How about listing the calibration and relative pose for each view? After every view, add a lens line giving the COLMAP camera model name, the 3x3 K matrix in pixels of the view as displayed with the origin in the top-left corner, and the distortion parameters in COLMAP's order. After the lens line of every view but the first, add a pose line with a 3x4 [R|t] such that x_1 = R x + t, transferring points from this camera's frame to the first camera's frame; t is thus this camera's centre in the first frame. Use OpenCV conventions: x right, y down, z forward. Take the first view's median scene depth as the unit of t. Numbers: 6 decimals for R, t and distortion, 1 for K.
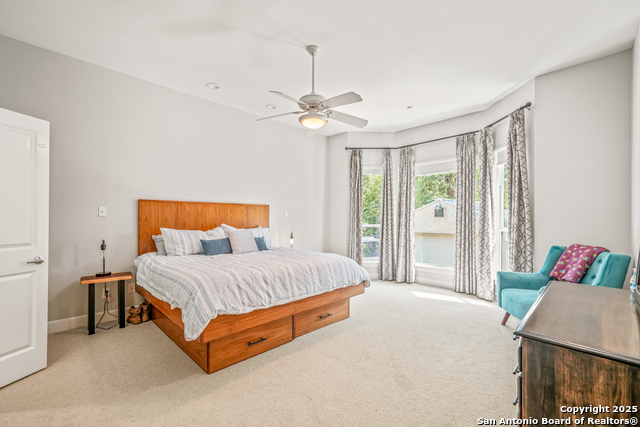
lens RADIAL K [[281.4, 0, 317.4], [0, 281.4, 218.0], [0, 0, 1]] dist [0.008742, 0.000051]
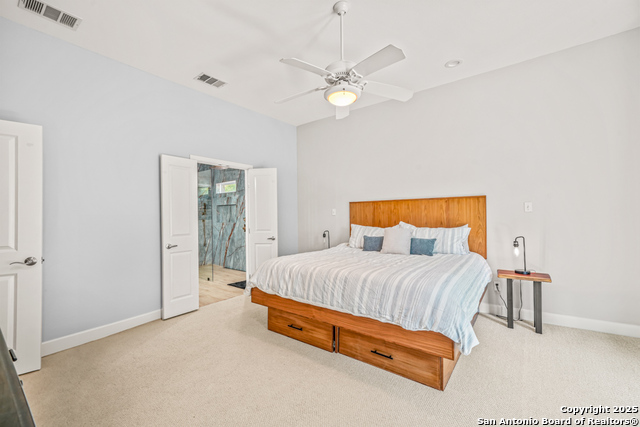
lens RADIAL K [[281.4, 0, 317.4], [0, 281.4, 218.0], [0, 0, 1]] dist [0.008742, 0.000051]
pose [[0.104931, -0.002001, -0.994477, 0.624229], [0.011321, 0.999936, -0.000818, 0.006873], [0.994415, -0.011173, 0.104947, 0.679901]]
